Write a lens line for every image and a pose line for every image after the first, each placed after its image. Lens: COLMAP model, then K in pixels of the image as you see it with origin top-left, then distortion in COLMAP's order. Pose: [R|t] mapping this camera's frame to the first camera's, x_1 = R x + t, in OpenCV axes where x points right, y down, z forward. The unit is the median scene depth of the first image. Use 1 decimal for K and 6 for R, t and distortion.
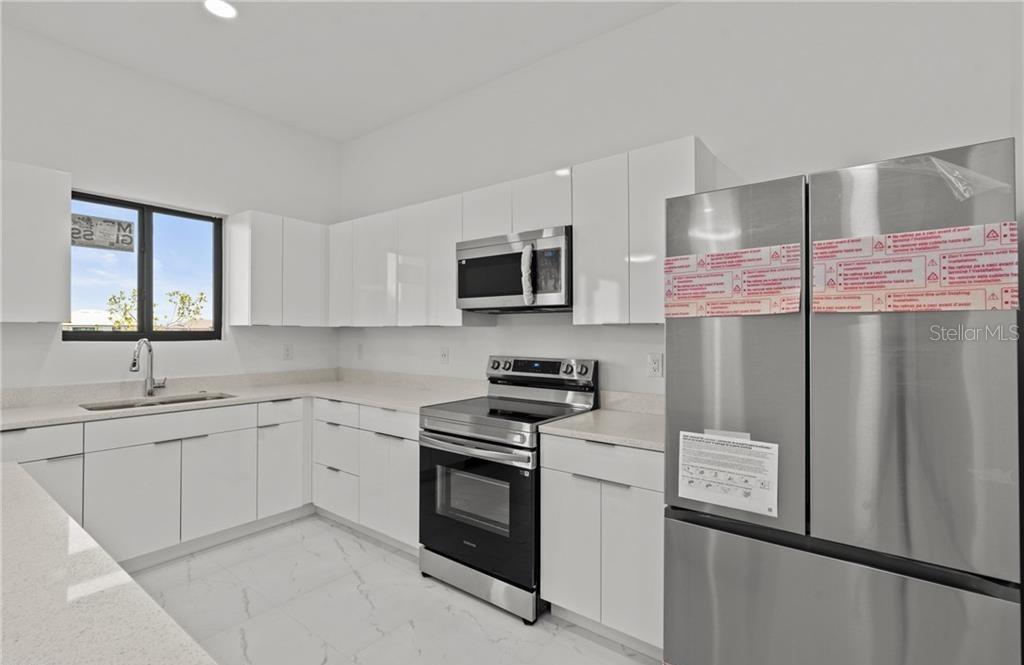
lens RADIAL K [[461.9, 0, 515.5], [0, 461.9, 327.7], [0, 0, 1]] dist [0.006483, 0.000463]
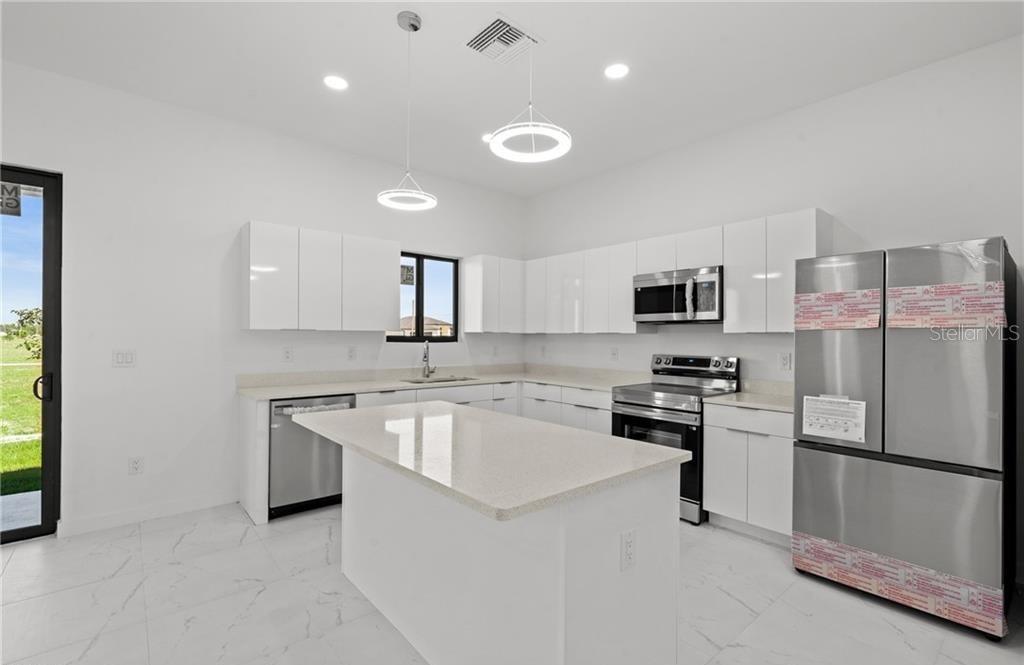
lens RADIAL K [[461.9, 0, 514.7], [0, 461.9, 335.9], [0, 0, 1]] dist [0.006483, 0.000463]
pose [[0.976599, 0.002927, -0.215051, -0.208094], [-0.001191, 0.999966, 0.008203, -0.007930], [0.215067, -0.007755, 0.976568, -0.583240]]
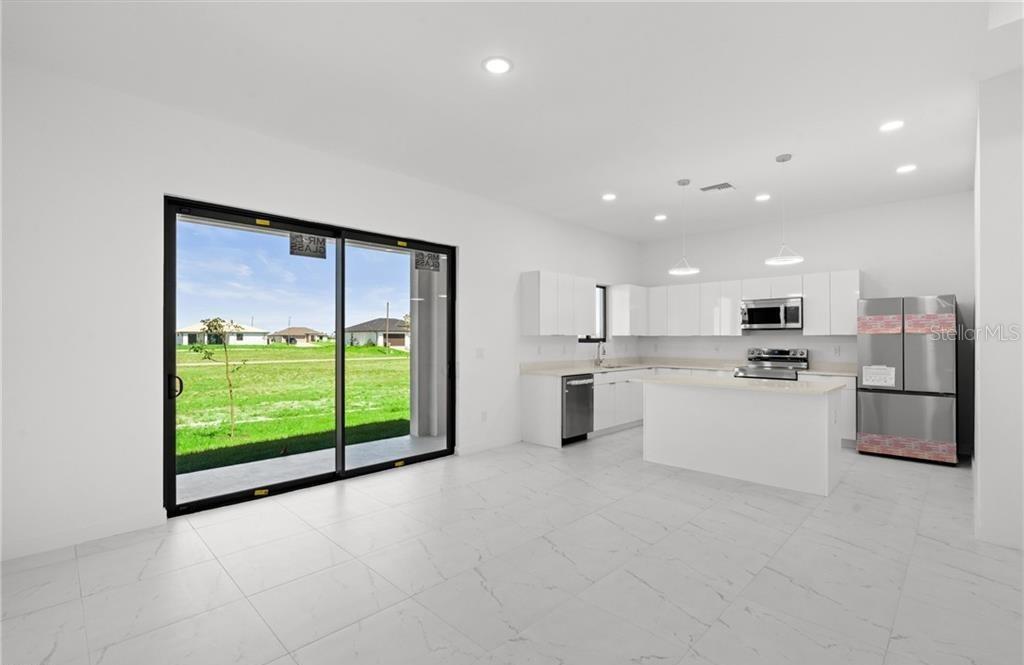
lens RADIAL K [[461.9, 0, 512.0], [0, 461.9, 335.2], [0, 0, 1]] dist [0.006483, 0.000463]
pose [[0.993150, -0.005435, -0.116723, -1.207946], [0.005979, 0.999973, 0.004312, -0.028147], [0.116697, -0.004981, 0.993155, -1.804100]]
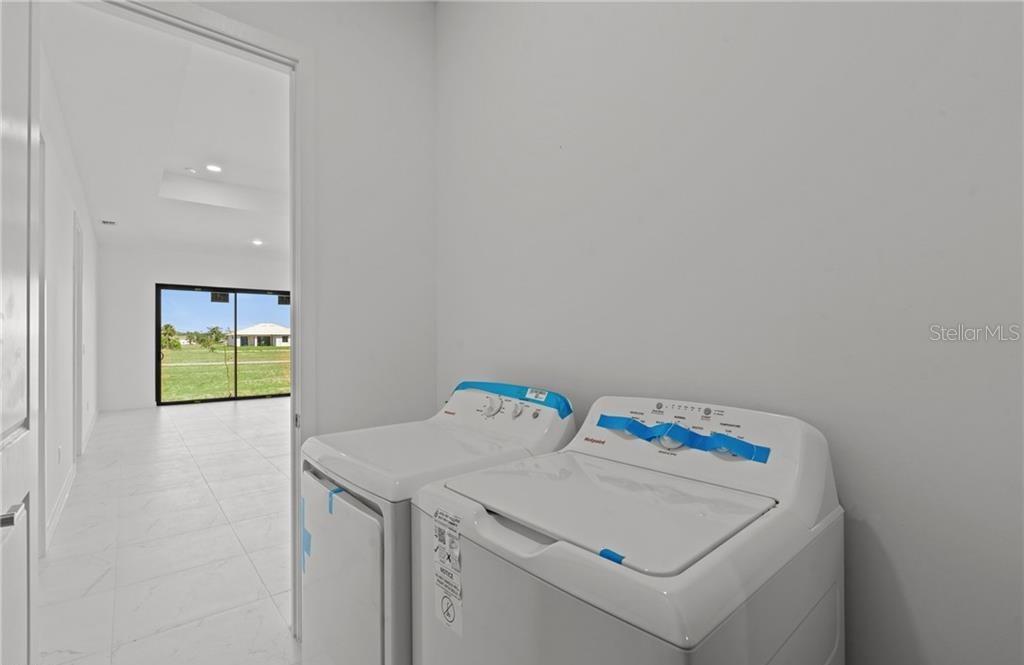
lens RADIAL K [[461.9, 0, 508.6], [0, 461.9, 333.8], [0, 0, 1]] dist [0.006483, 0.000463]
pose [[0.971851, -0.012764, -0.235248, 1.308472], [0.012150, 0.999918, -0.004061, 0.003685], [0.235281, 0.001089, 0.971927, -3.547694]]
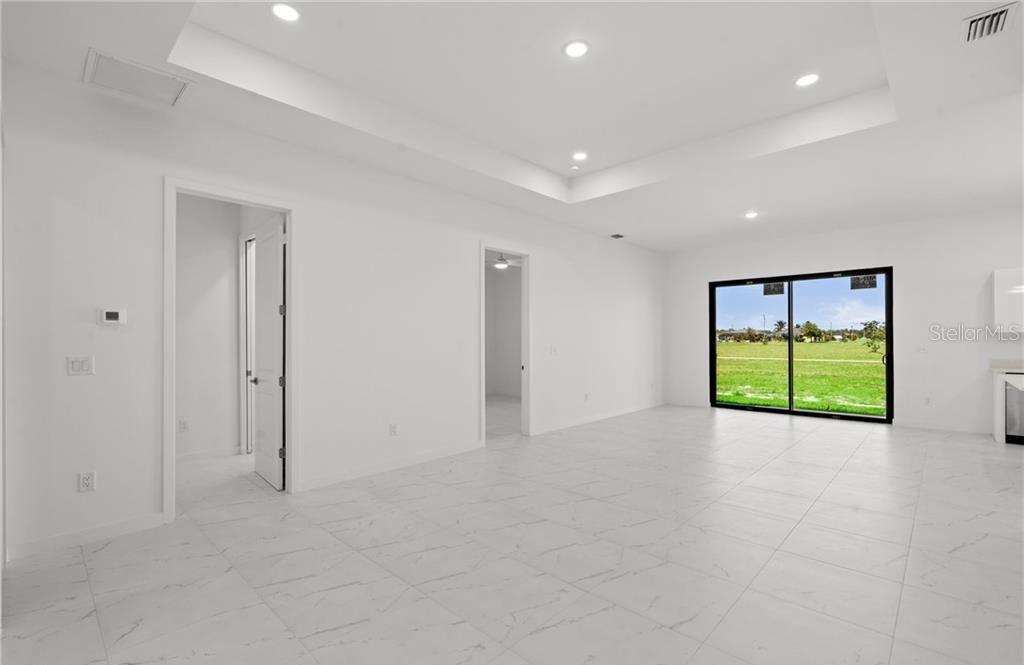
lens RADIAL K [[461.9, 0, 506.4], [0, 461.9, 339.1], [0, 0, 1]] dist [0.006483, 0.000463]
pose [[-0.100553, -0.001792, -0.994930, 1.488791], [0.016472, 0.999858, -0.003466, -0.015852], [0.994795, -0.016737, -0.100509, -1.755659]]
